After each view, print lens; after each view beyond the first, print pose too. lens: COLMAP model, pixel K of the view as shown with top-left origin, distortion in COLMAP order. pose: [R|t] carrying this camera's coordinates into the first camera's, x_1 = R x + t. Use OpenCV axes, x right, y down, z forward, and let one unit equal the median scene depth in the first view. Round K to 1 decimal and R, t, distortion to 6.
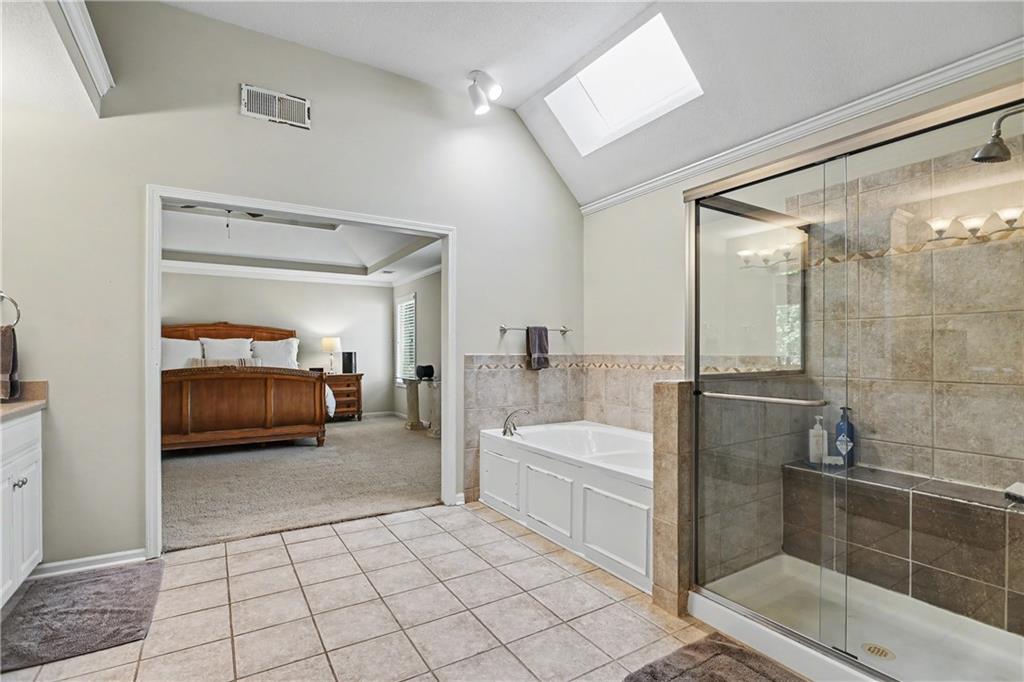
lens RADIAL K [[492.5, 0, 511.6], [0, 492.5, 347.6], [0, 0, 1]] dist [-0.015277, 0.000623]
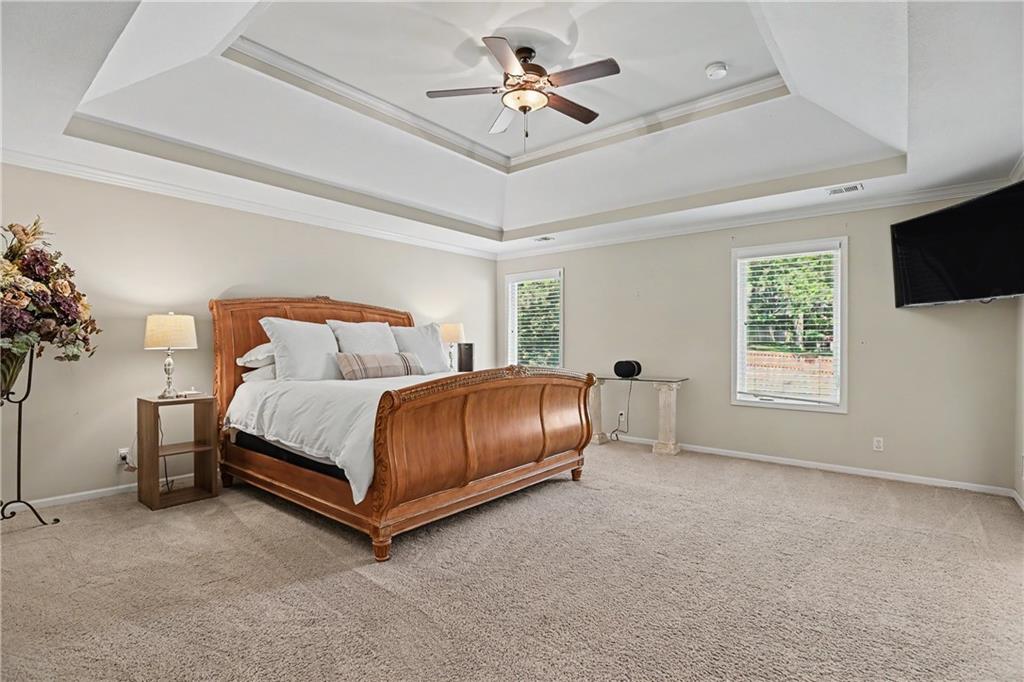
lens RADIAL K [[492.5, 0, 518.7], [0, 492.5, 345.4], [0, 0, 1]] dist [-0.015277, 0.000623]
pose [[0.949404, 0.005994, 0.314000, -0.548156], [-0.010090, 0.999884, 0.011422, 0.002853], [-0.313895, -0.014012, 0.949354, 0.297897]]
